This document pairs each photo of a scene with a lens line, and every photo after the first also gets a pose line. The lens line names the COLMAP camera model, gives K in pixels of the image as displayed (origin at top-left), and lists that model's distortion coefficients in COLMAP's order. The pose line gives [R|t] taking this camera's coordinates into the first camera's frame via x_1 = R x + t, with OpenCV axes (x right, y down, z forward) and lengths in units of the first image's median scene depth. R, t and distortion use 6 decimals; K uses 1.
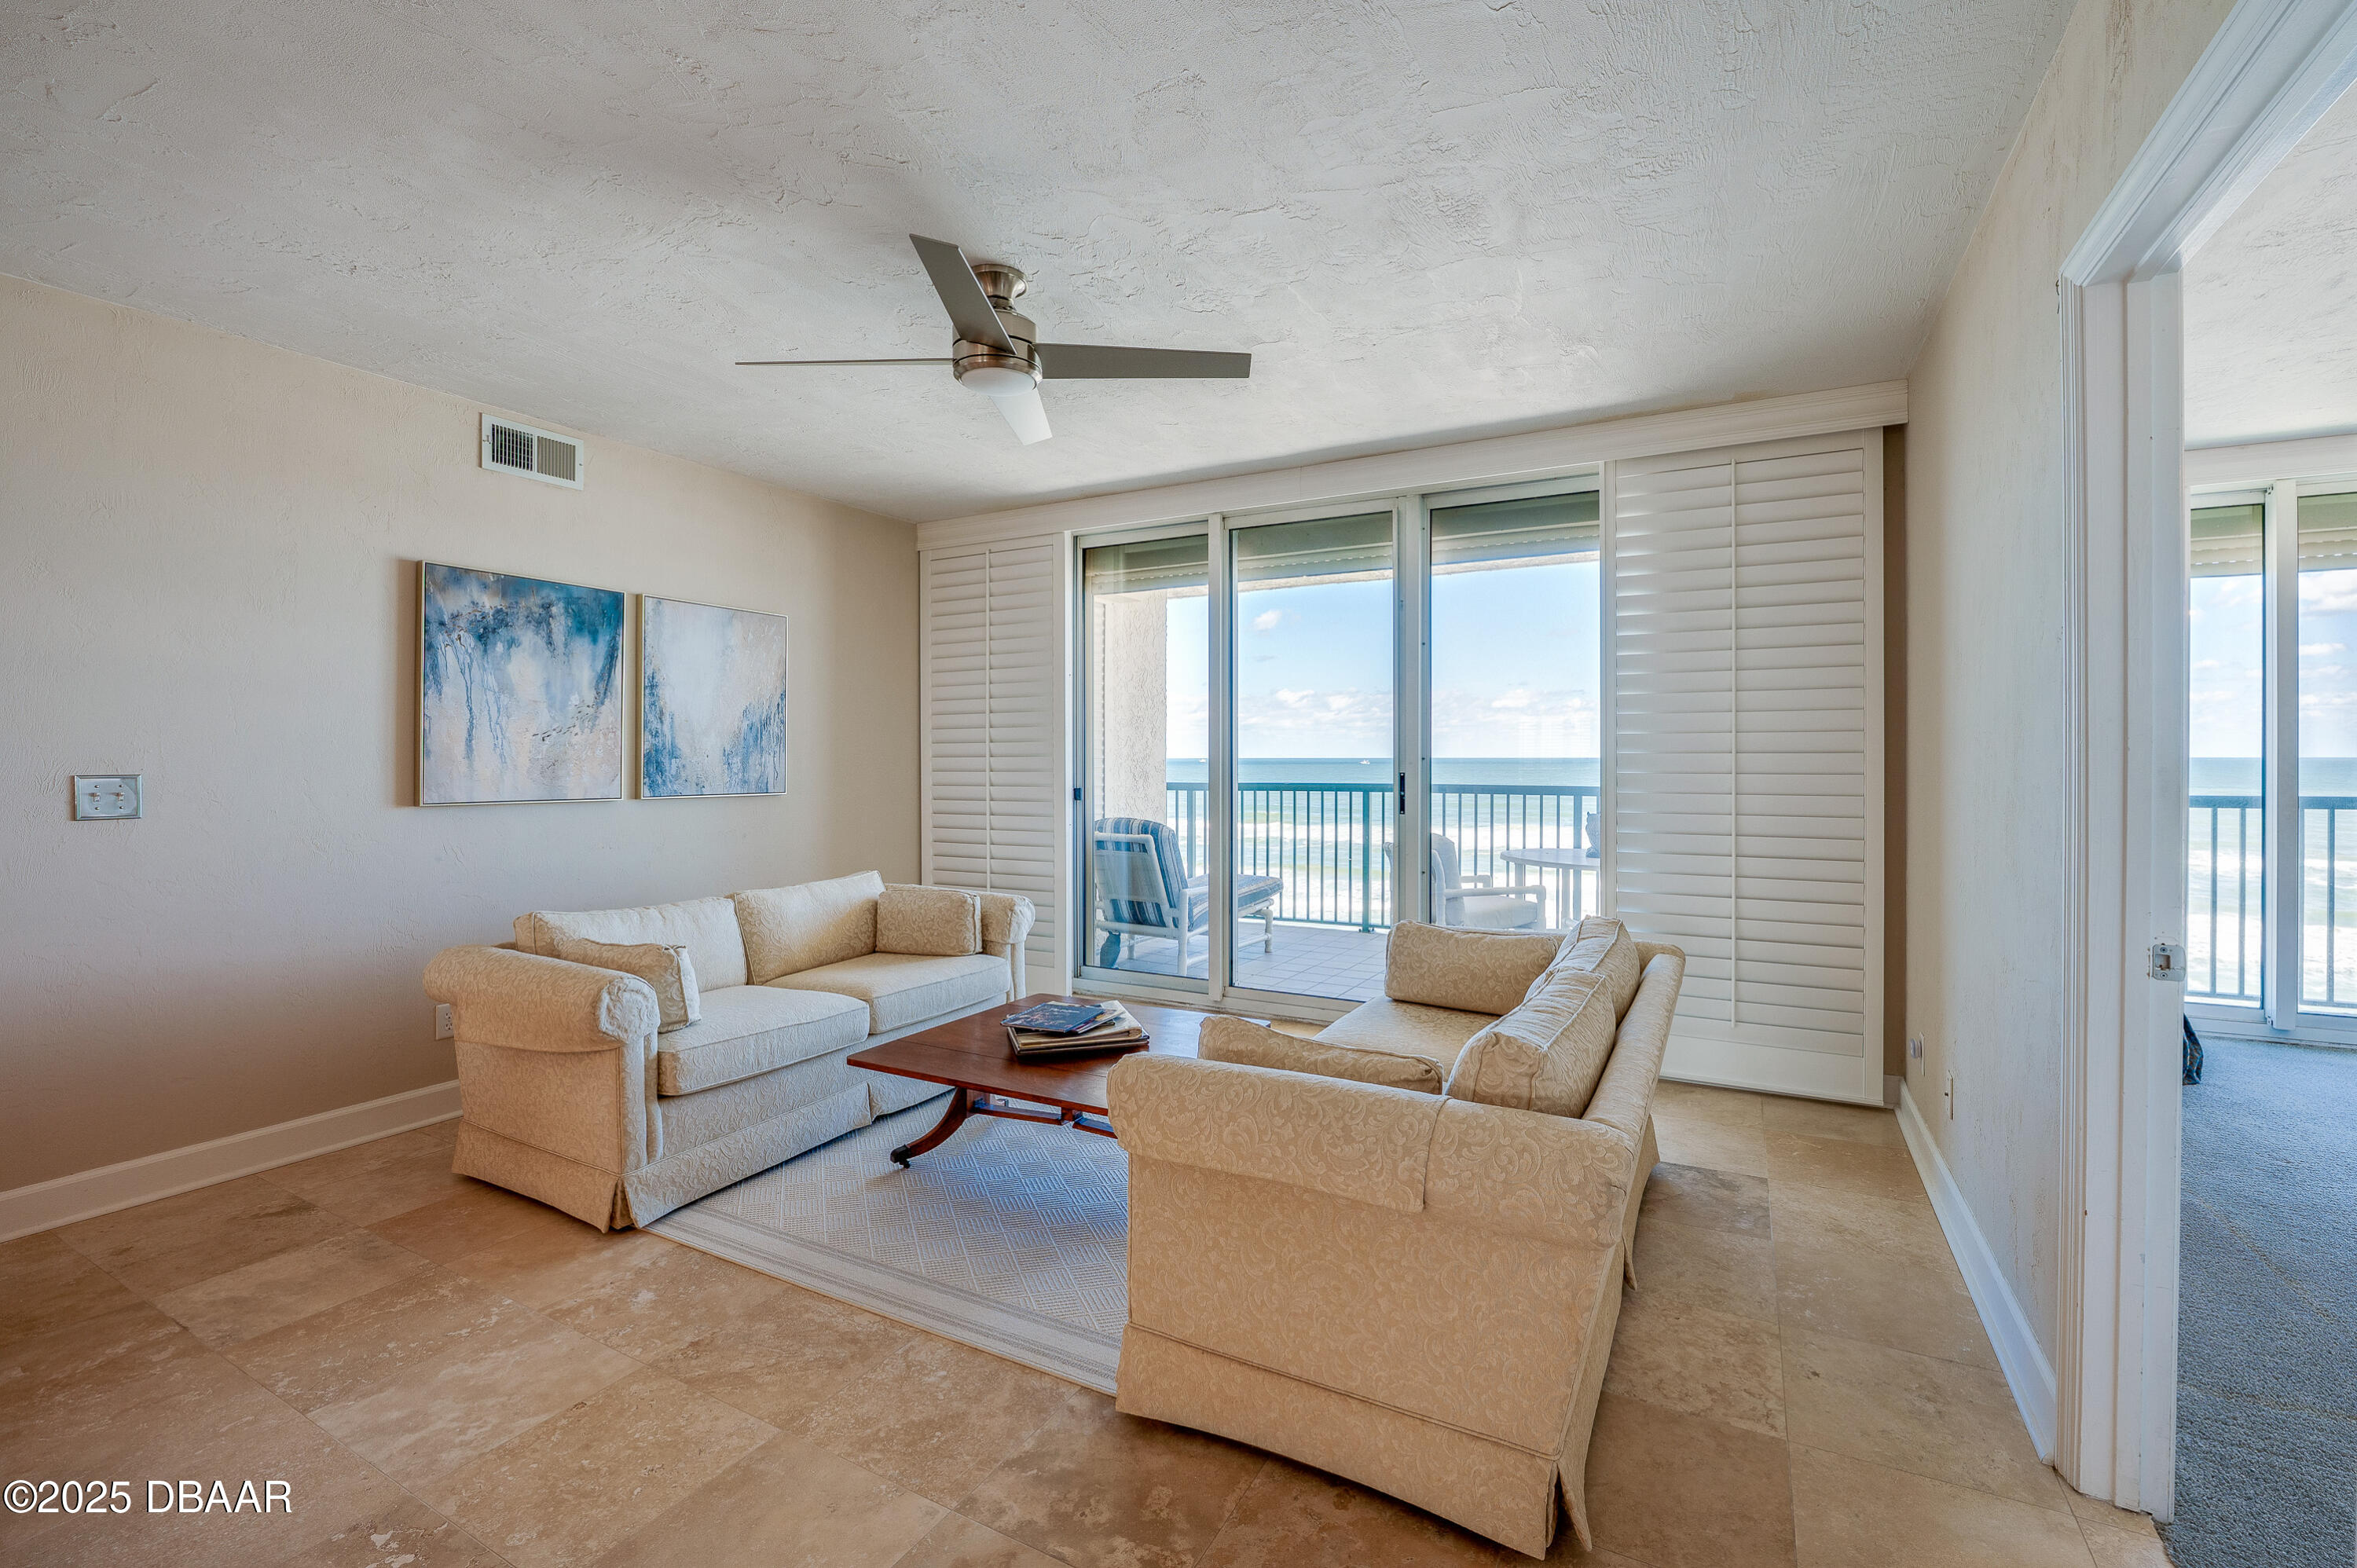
lens RADIAL K [[940.2, 0, 1166.3], [0, 940.2, 766.7], [0, 0, 1]] dist [-0.017994, 0.000379]
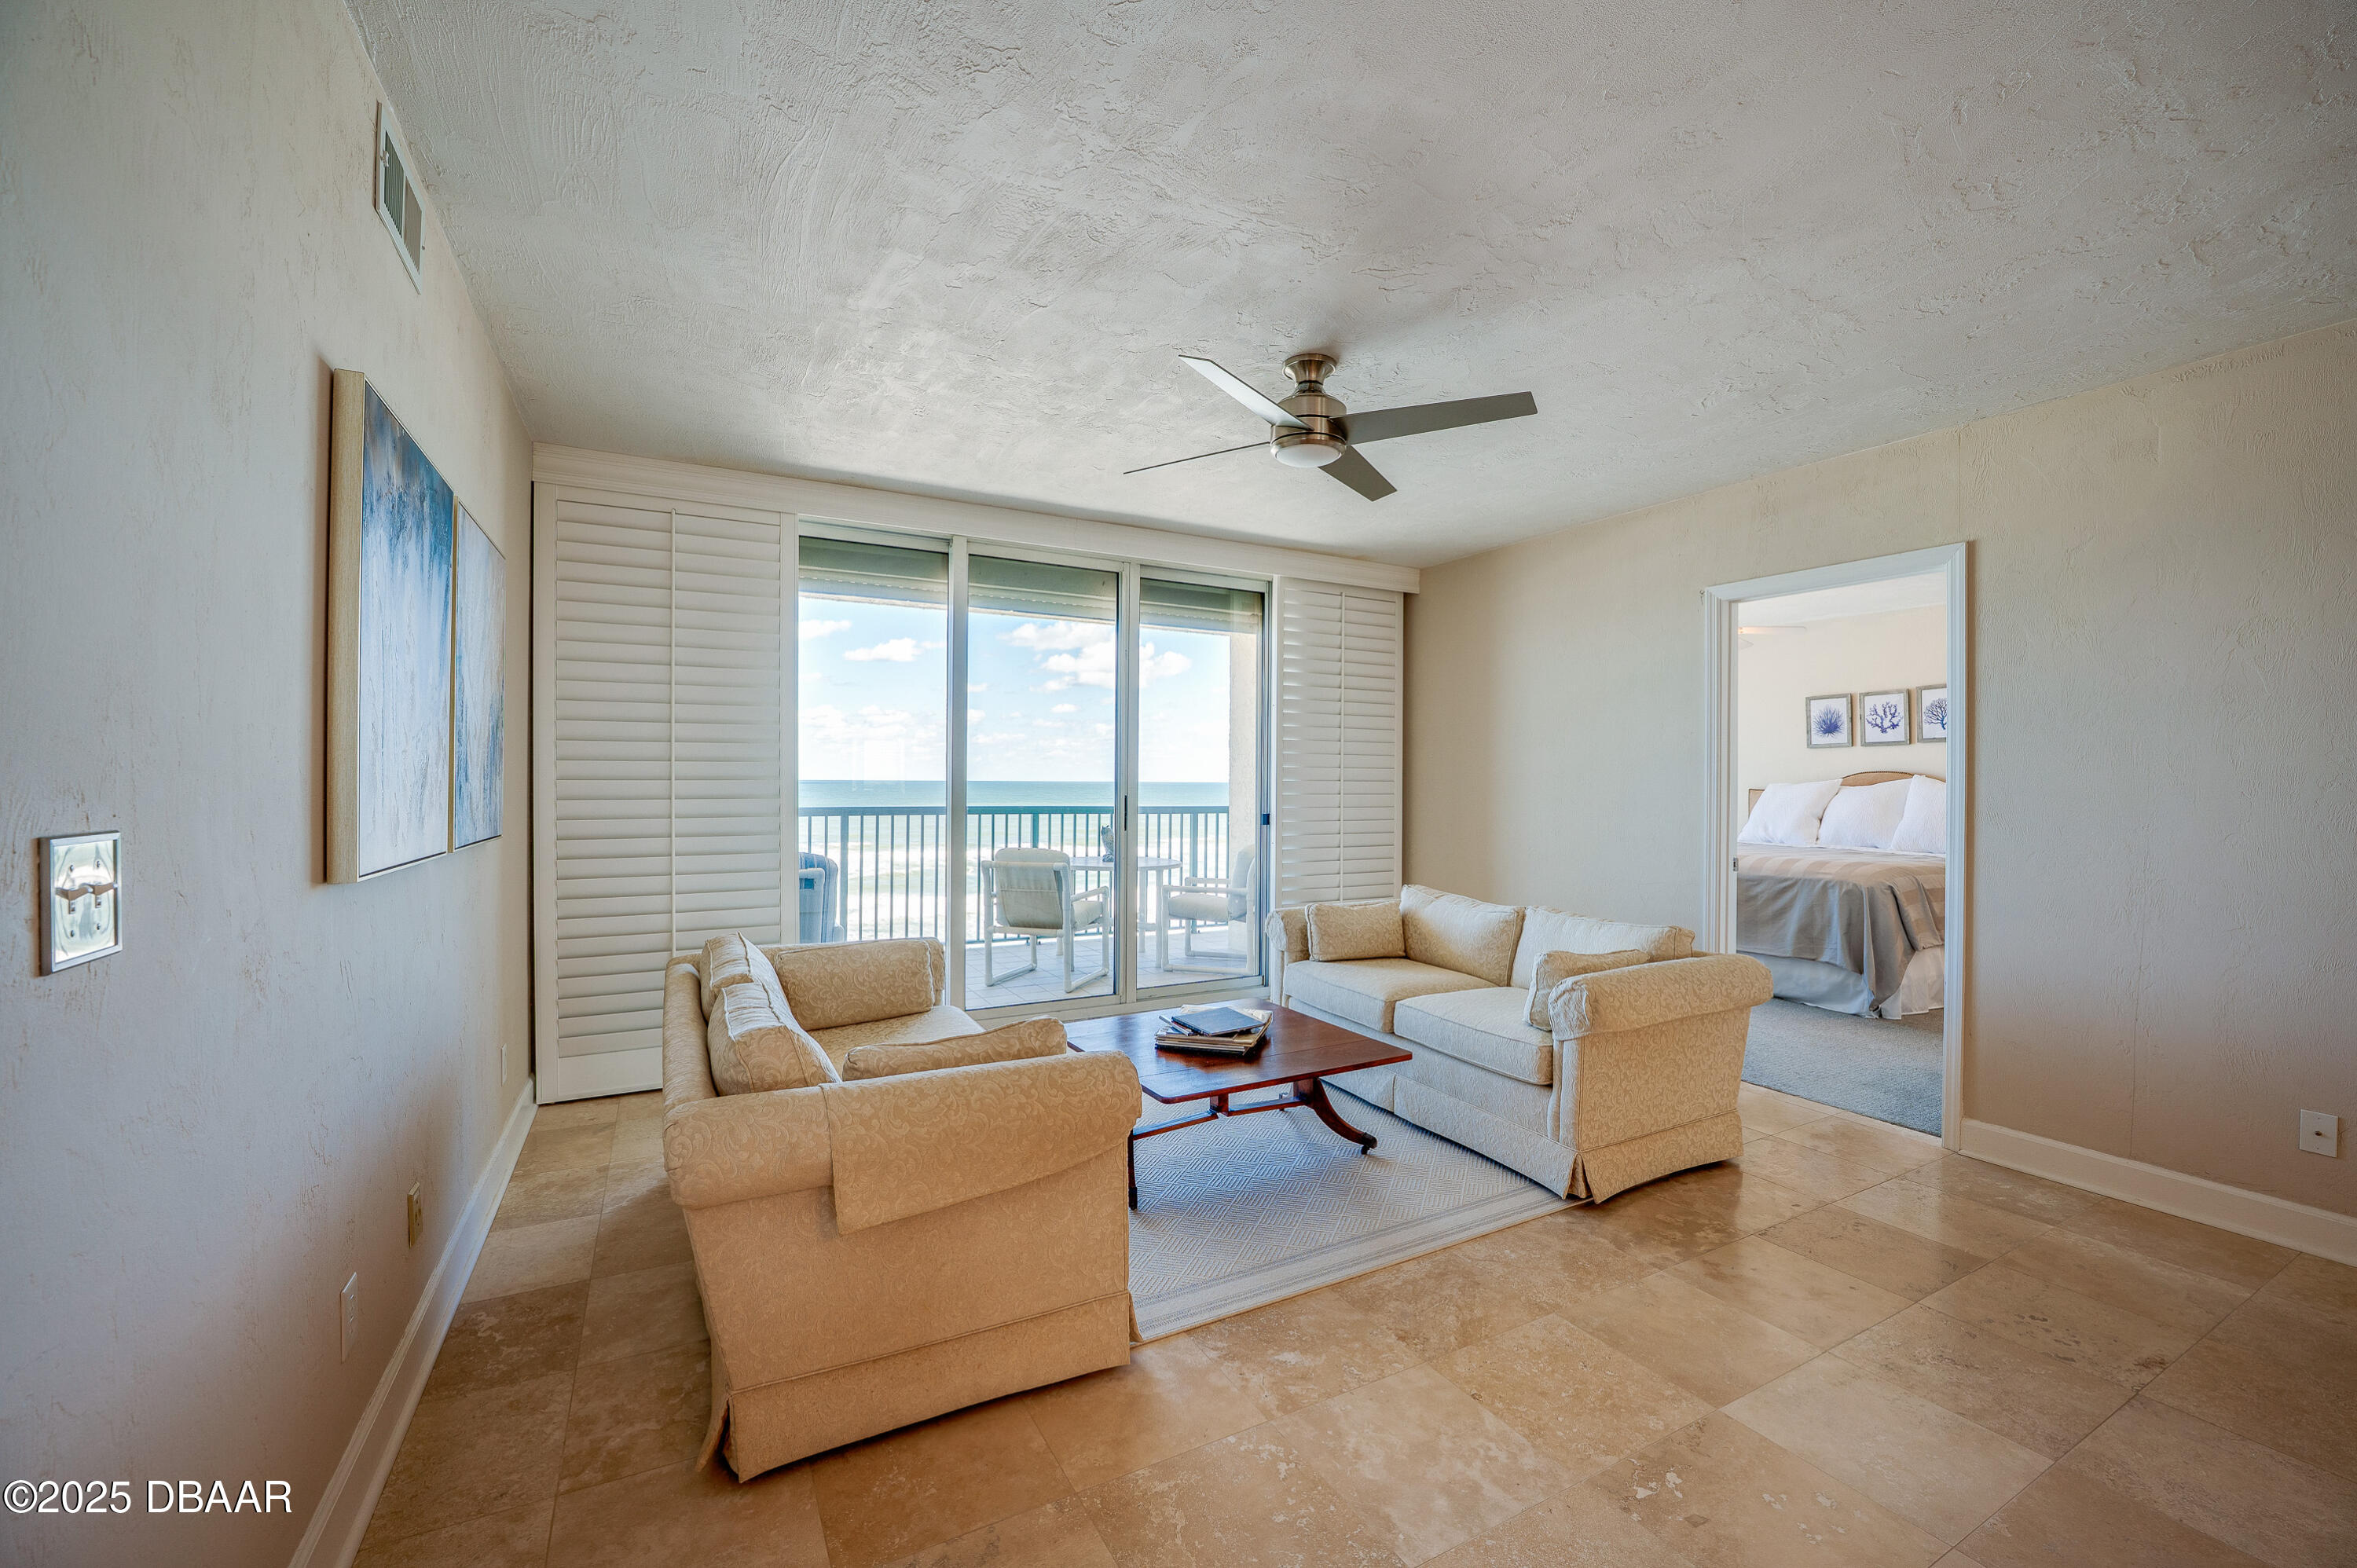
lens RADIAL K [[940.2, 0, 1177.9], [0, 940.2, 801.0], [0, 0, 1]] dist [-0.017994, 0.000379]
pose [[0.568008, -0.013392, 0.822914, -0.694860], [0.000961, 0.999878, 0.015608, -0.006668], [-0.823023, -0.008075, 0.567951, 0.275086]]
